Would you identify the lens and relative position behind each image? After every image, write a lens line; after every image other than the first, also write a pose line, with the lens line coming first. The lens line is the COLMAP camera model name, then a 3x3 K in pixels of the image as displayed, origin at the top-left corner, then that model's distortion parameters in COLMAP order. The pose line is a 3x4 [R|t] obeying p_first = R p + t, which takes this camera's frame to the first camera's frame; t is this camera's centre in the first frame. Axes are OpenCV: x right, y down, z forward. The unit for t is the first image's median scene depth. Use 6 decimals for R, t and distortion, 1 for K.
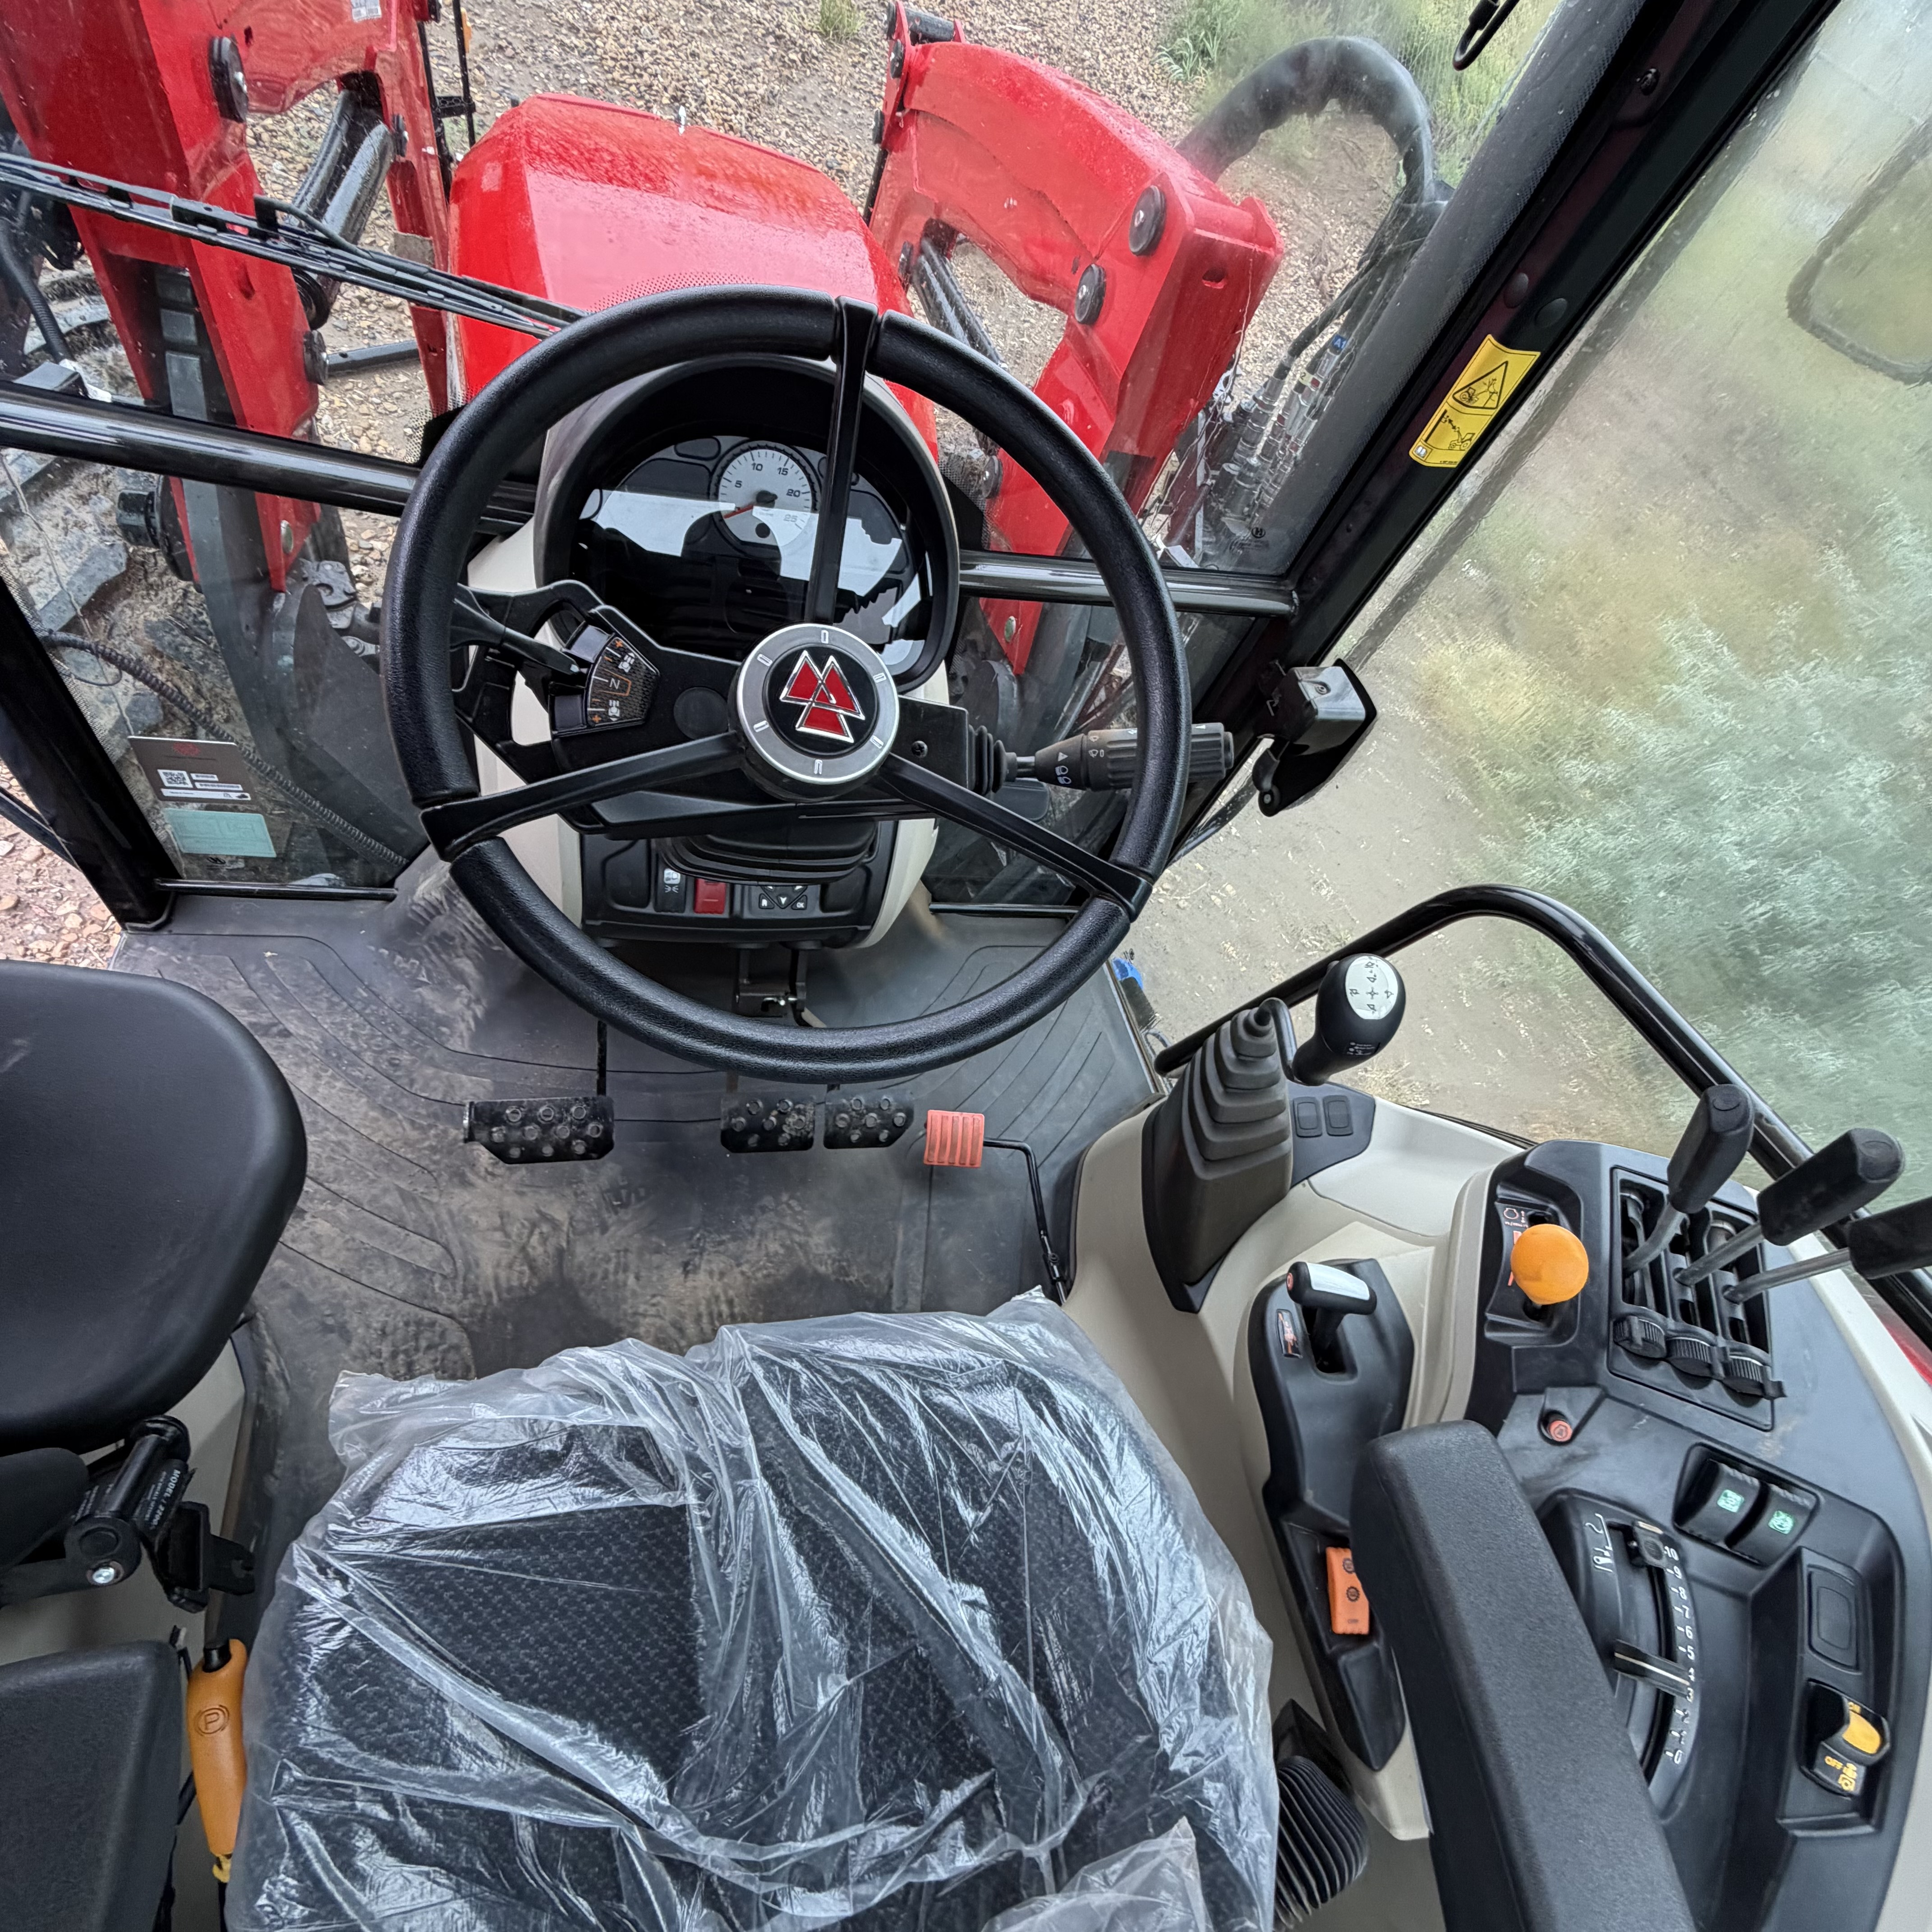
lens RADIAL K [[1023.5, 0, 966.0], [0, 1023.5, 966.0], [0, 0, 1]] dist [-0.002481, -0.000636]
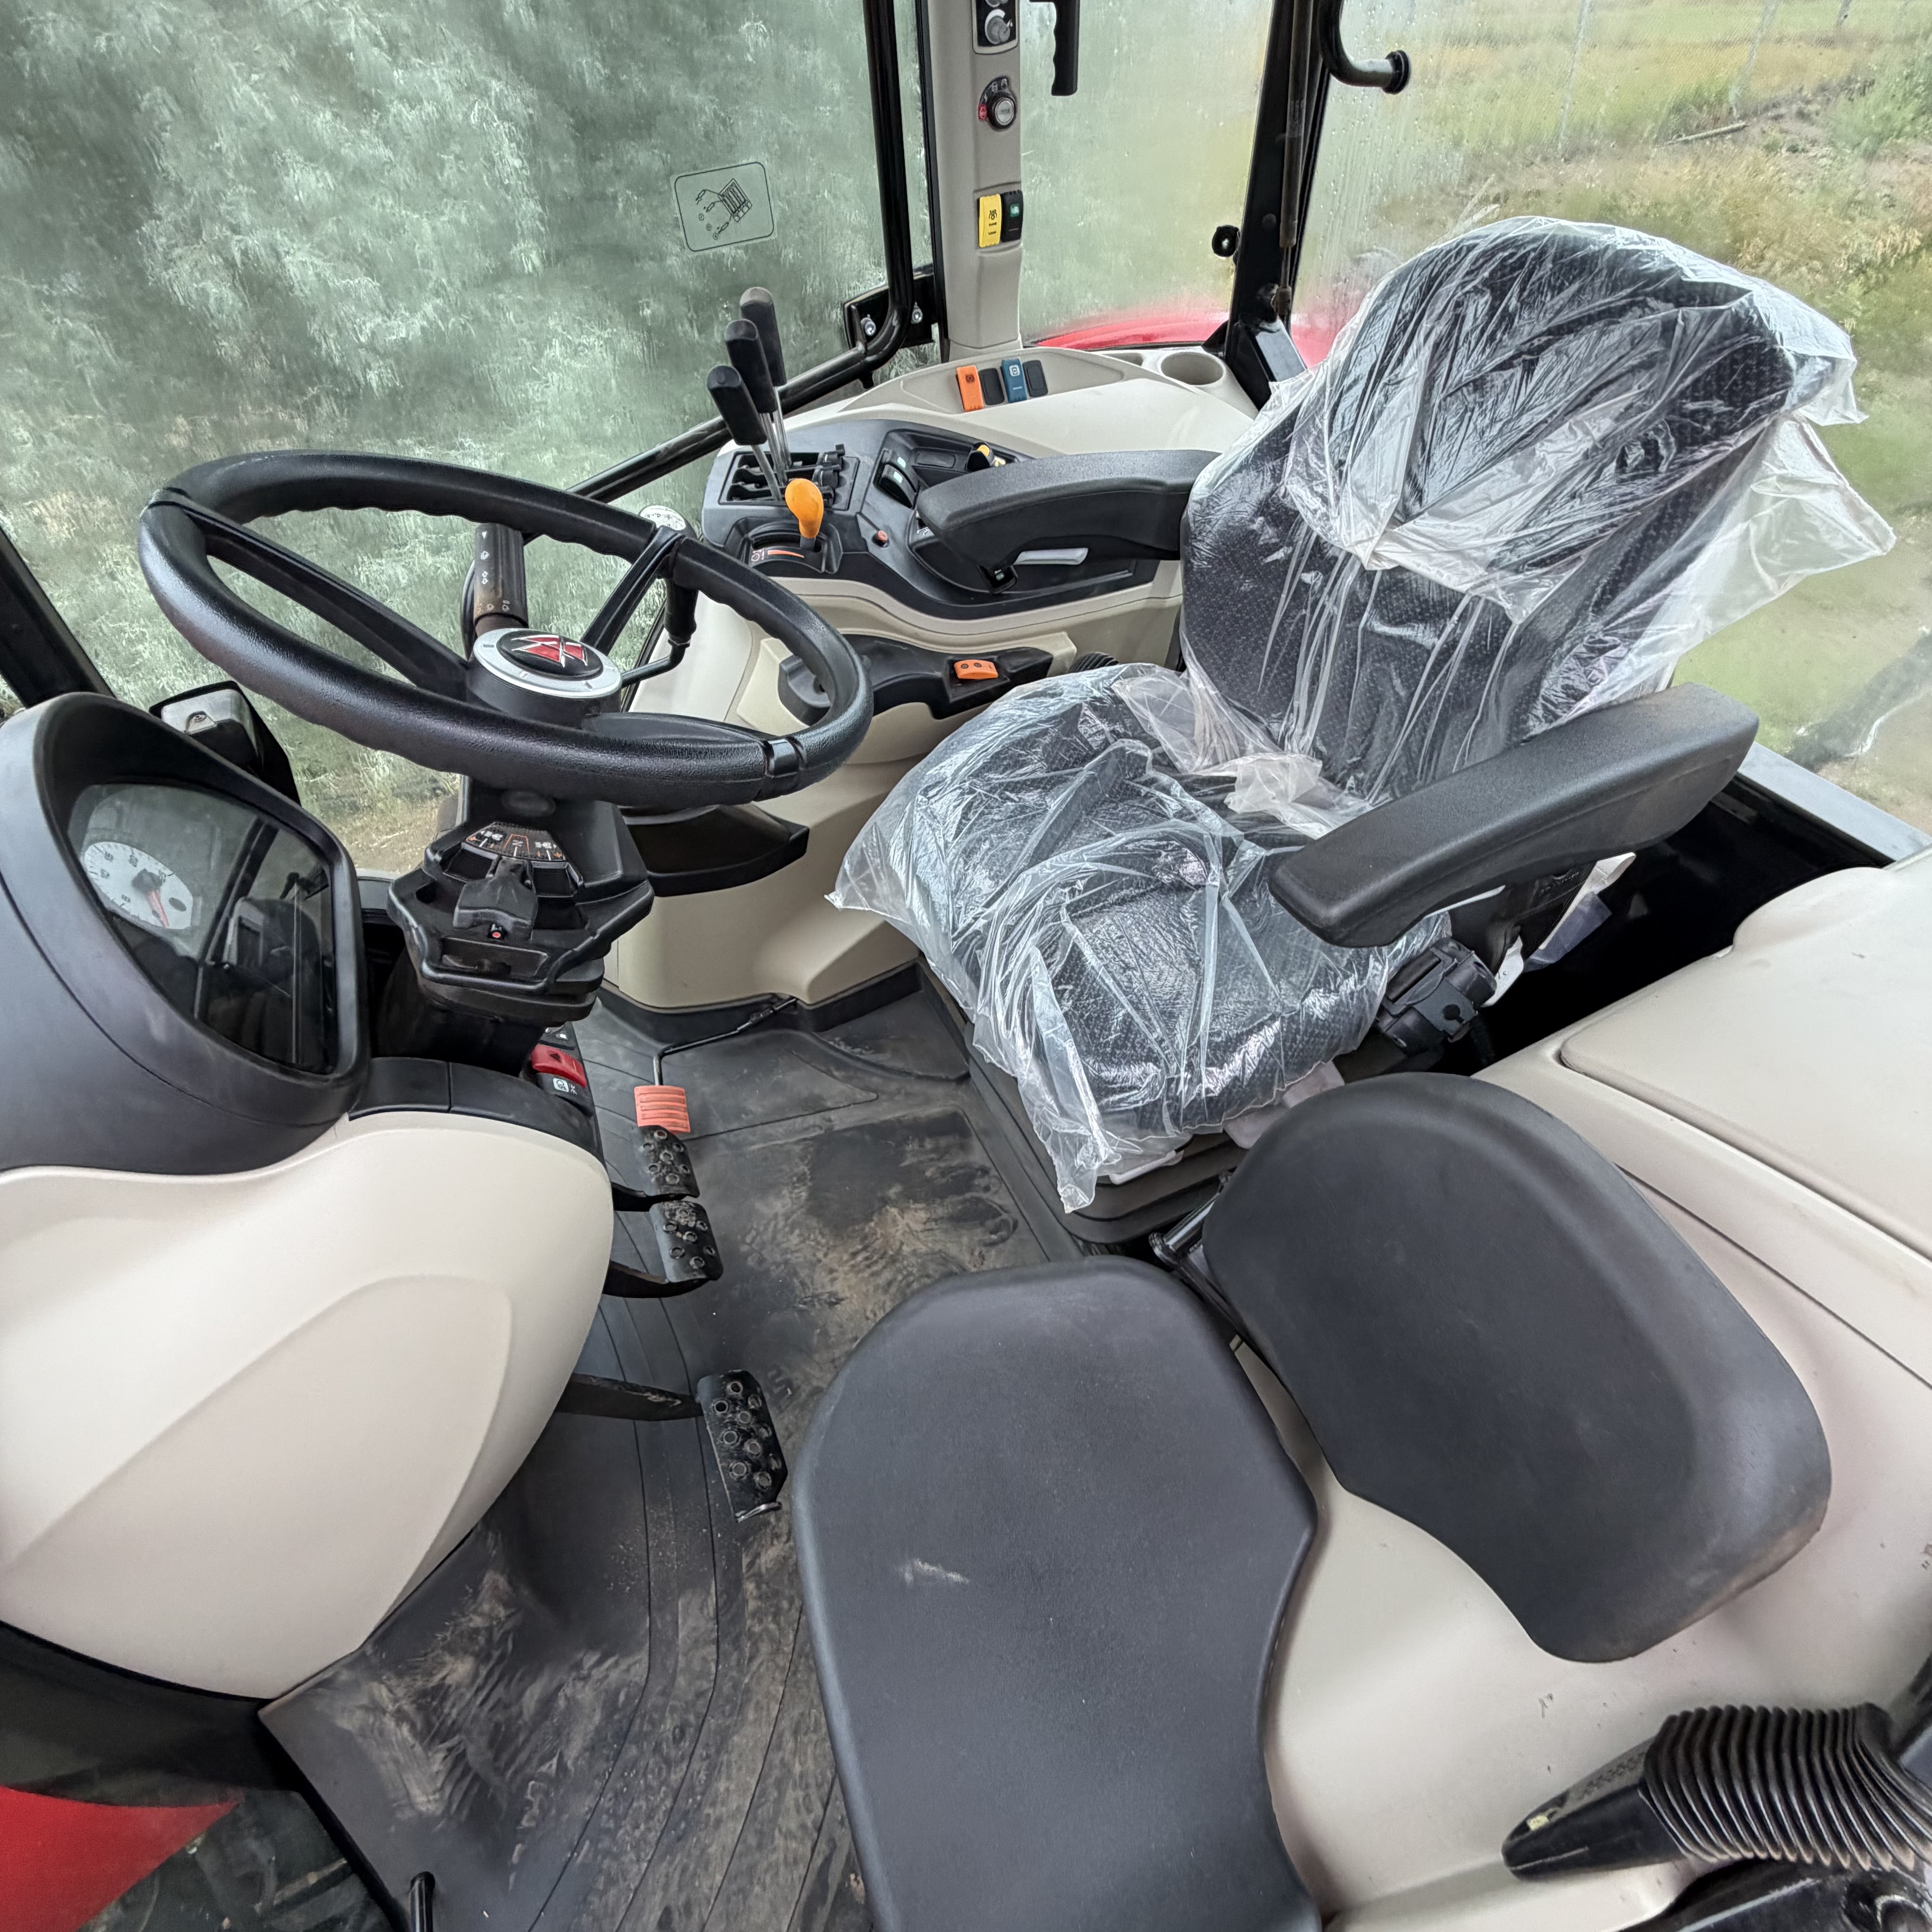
lens RADIAL K [[1023.5, 0, 966.0], [0, 1023.5, 966.0], [0, 0, 1]] dist [-0.002481, -0.000636]
pose [[-0.271512, -0.850771, 0.449967, -0.880673], [0.794983, 0.065272, 0.603110, -0.450087], [-0.542479, 0.521468, 0.658626, 0.112612]]
